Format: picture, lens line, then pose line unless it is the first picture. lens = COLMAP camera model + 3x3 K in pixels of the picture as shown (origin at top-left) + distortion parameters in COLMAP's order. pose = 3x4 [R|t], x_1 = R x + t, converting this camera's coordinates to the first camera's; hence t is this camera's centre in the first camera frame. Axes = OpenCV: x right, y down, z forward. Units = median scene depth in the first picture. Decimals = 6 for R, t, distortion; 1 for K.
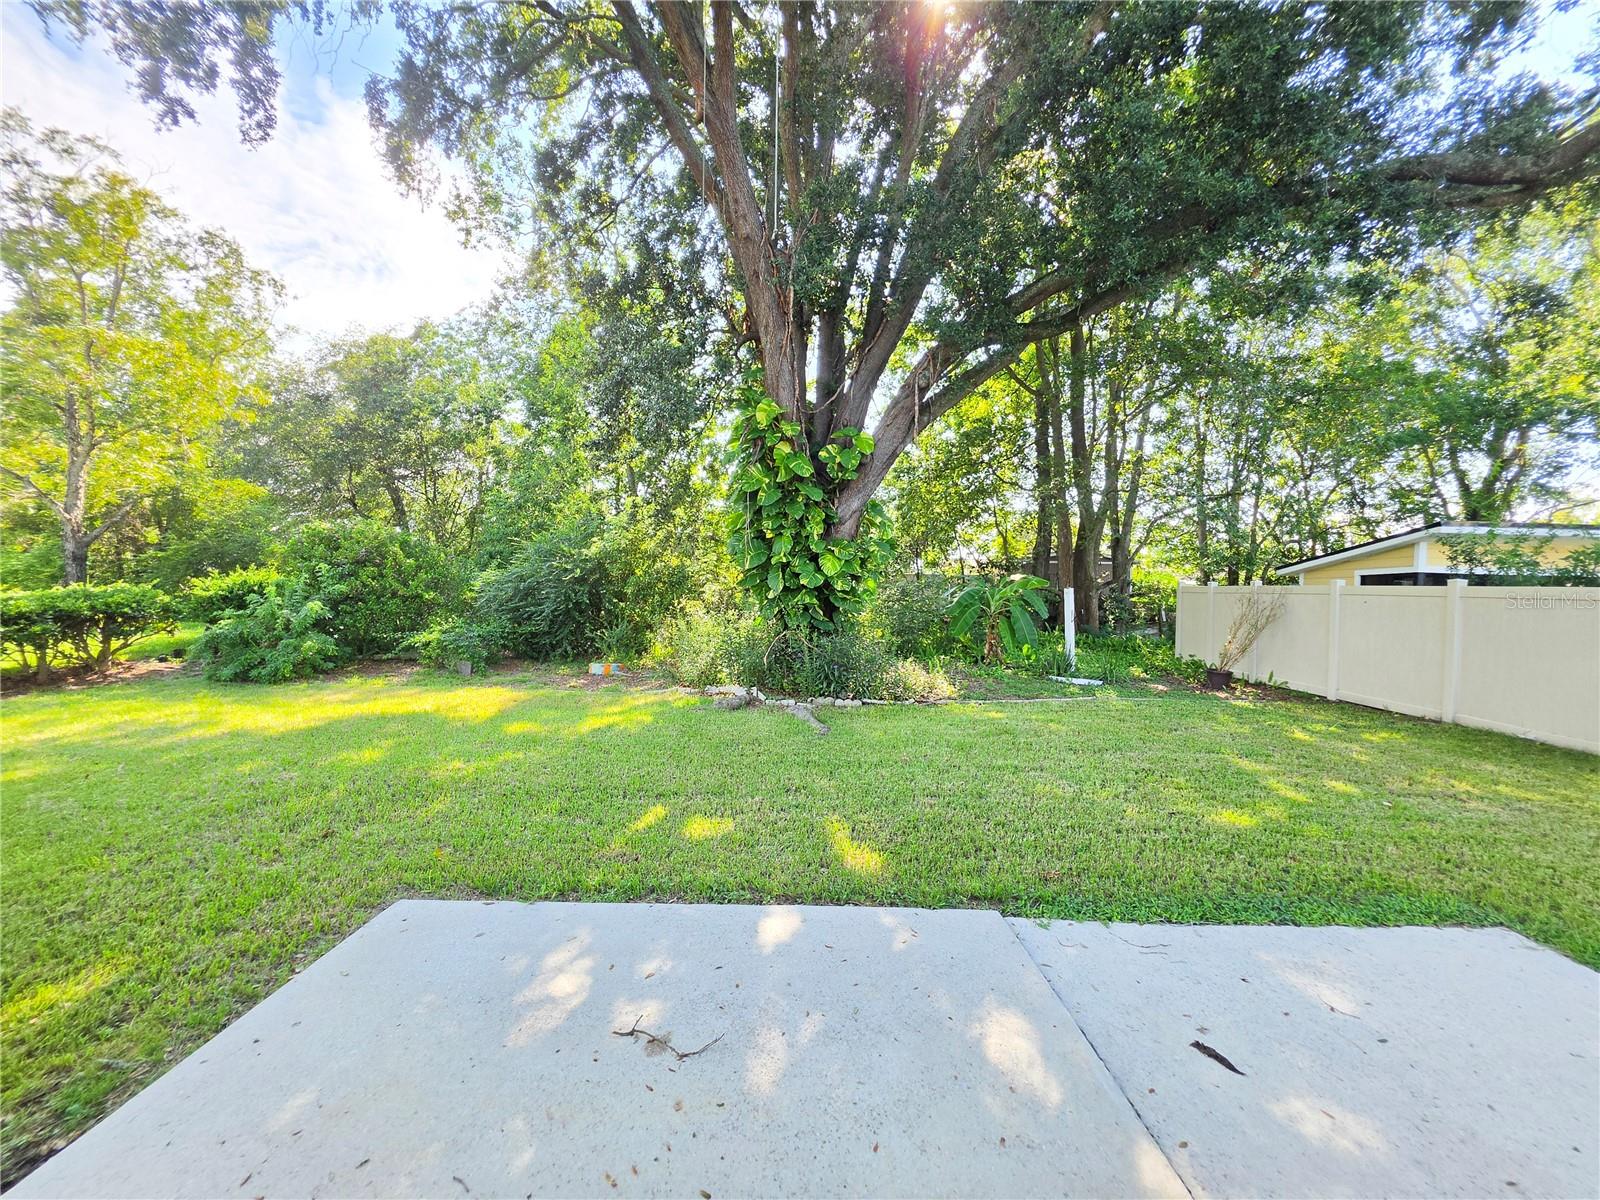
lens RADIAL K [[643.7, 0, 792.7], [0, 643.7, 603.3], [0, 0, 1]] dist [-0.008626, 0.002675]
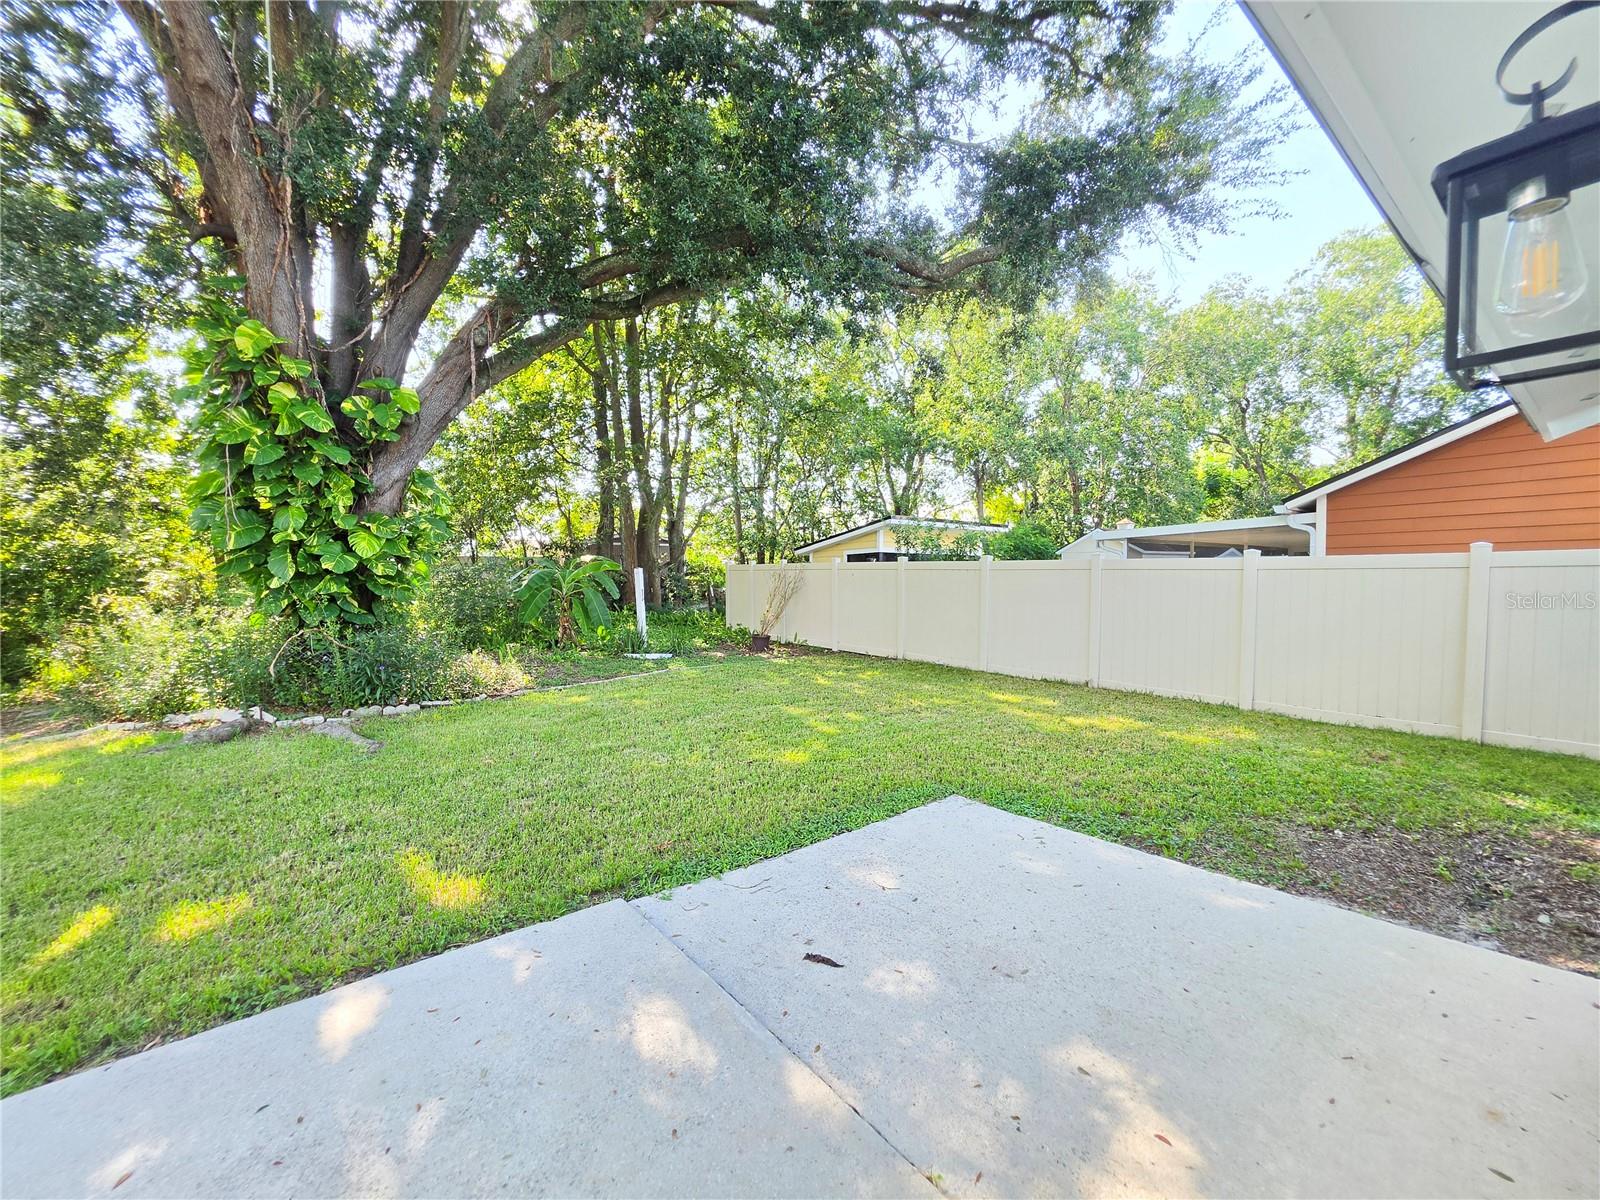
lens RADIAL K [[643.7, 0, 796.6], [0, 643.7, 602.0], [0, 0, 1]] dist [-0.008626, 0.002675]
pose [[0.787262, -0.049321, 0.614642, -0.015185], [0.033574, 0.998746, 0.037140, 0.001196], [-0.615703, -0.008603, 0.787931, 0.023518]]
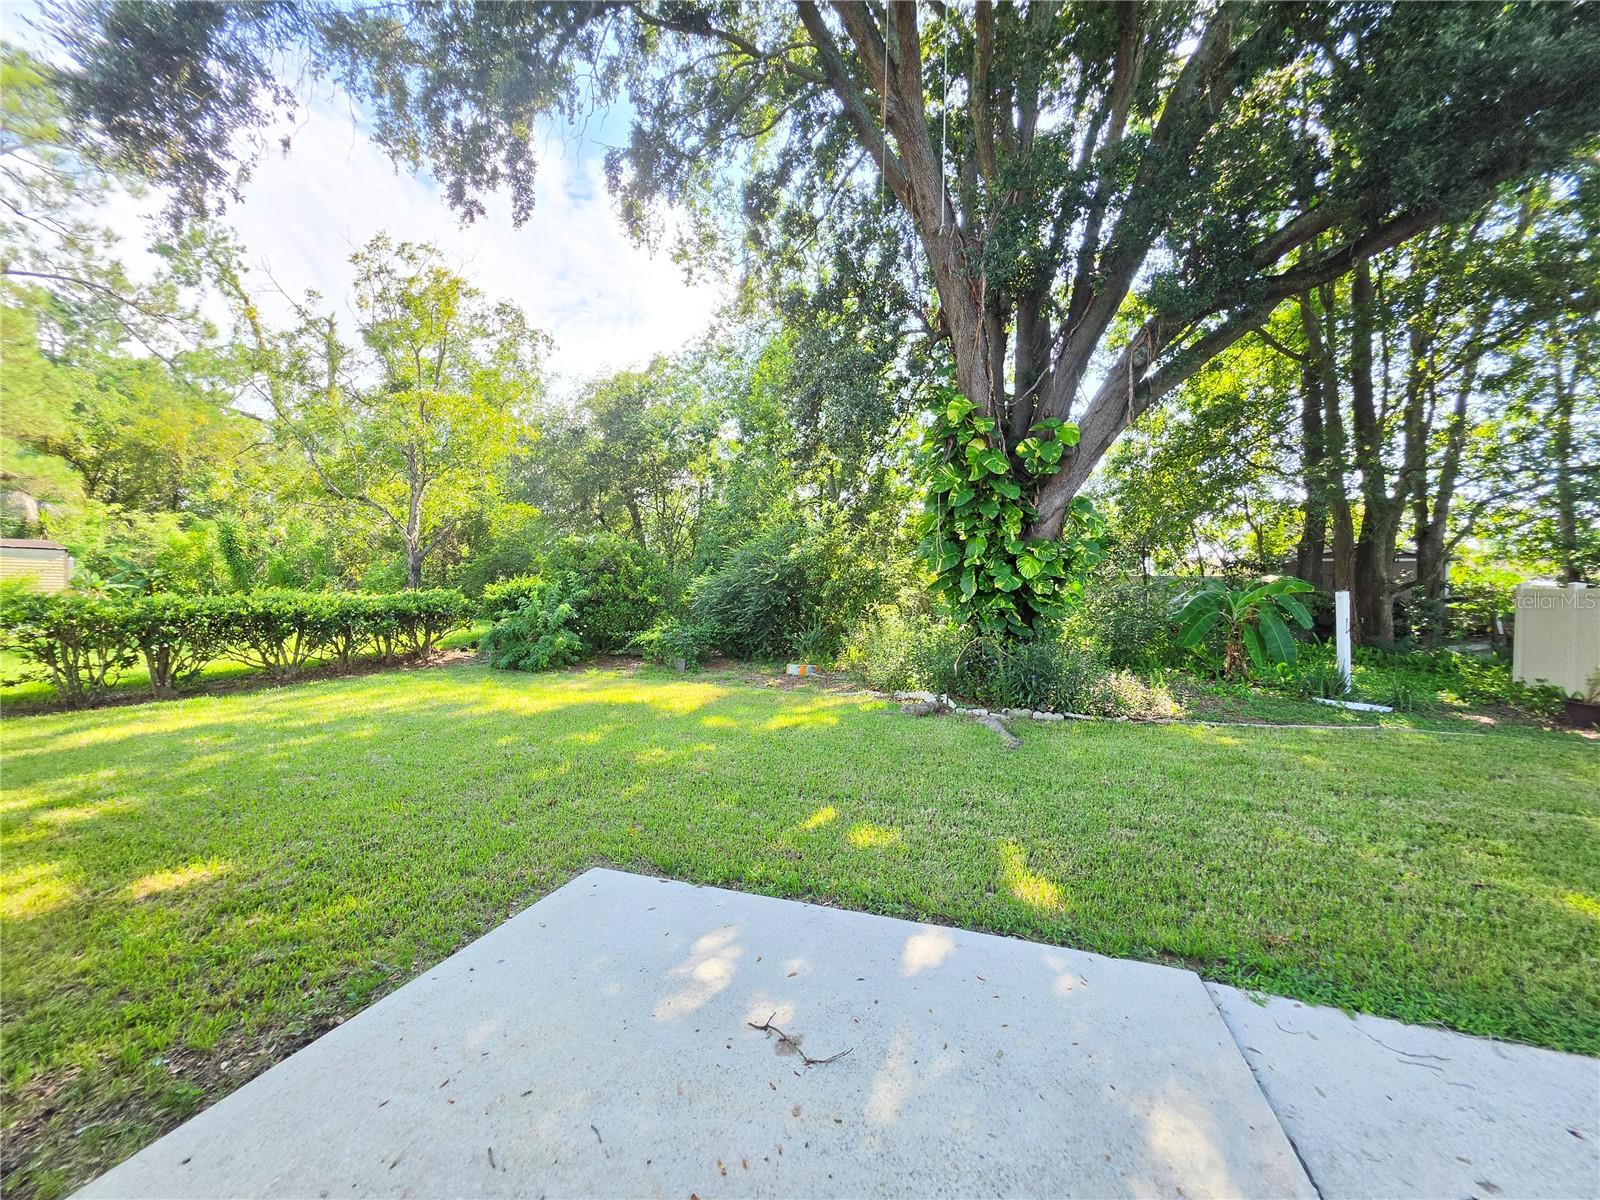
lens RADIAL K [[643.7, 0, 792.0], [0, 643.7, 603.9], [0, 0, 1]] dist [-0.008626, 0.002675]
pose [[0.949862, 0.004413, -0.312639, 0.024013], [-0.005981, 0.999974, -0.004057, -0.000286], [0.312613, 0.005723, 0.949863, 0.008776]]
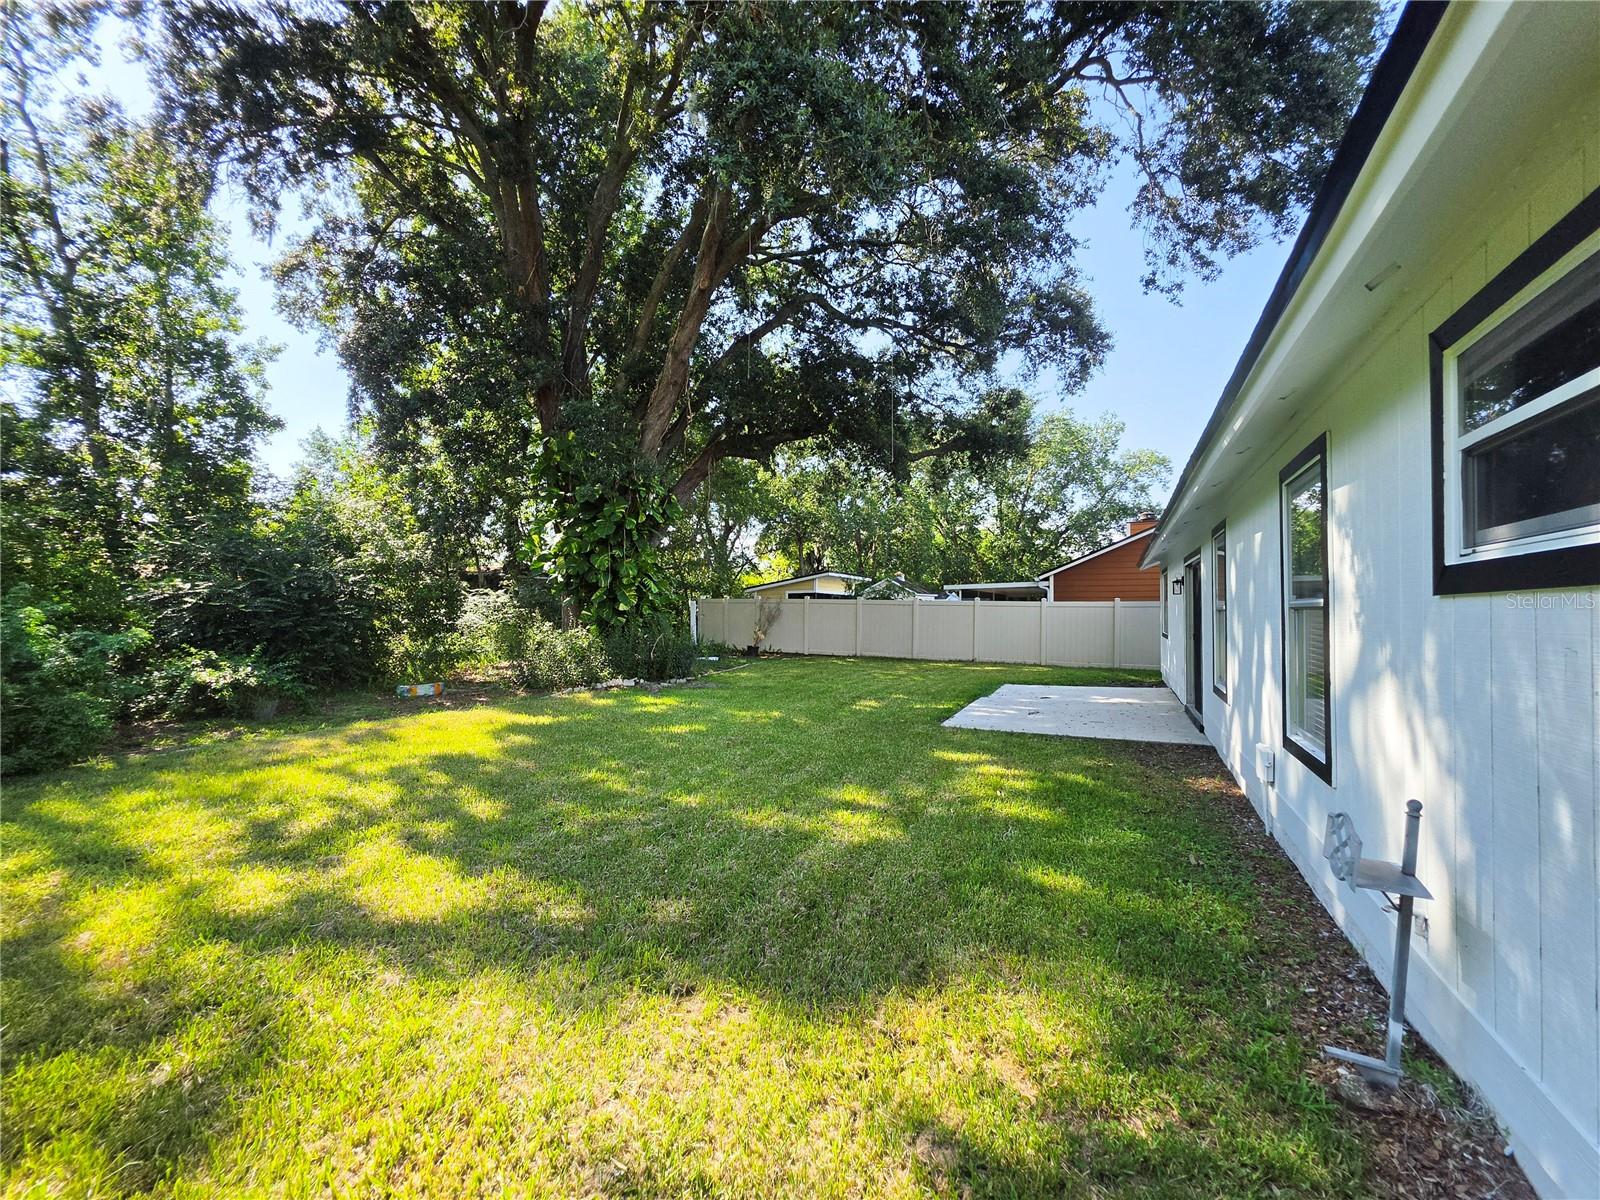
lens RADIAL K [[643.7, 0, 800.5], [0, 643.7, 599.2], [0, 0, 1]] dist [-0.008626, 0.002675]
pose [[0.437628, -0.000186, 0.899156, -1.016302], [0.018893, 0.999781, -0.008989, -0.009880], [-0.898958, 0.020922, 0.437536, 0.117760]]
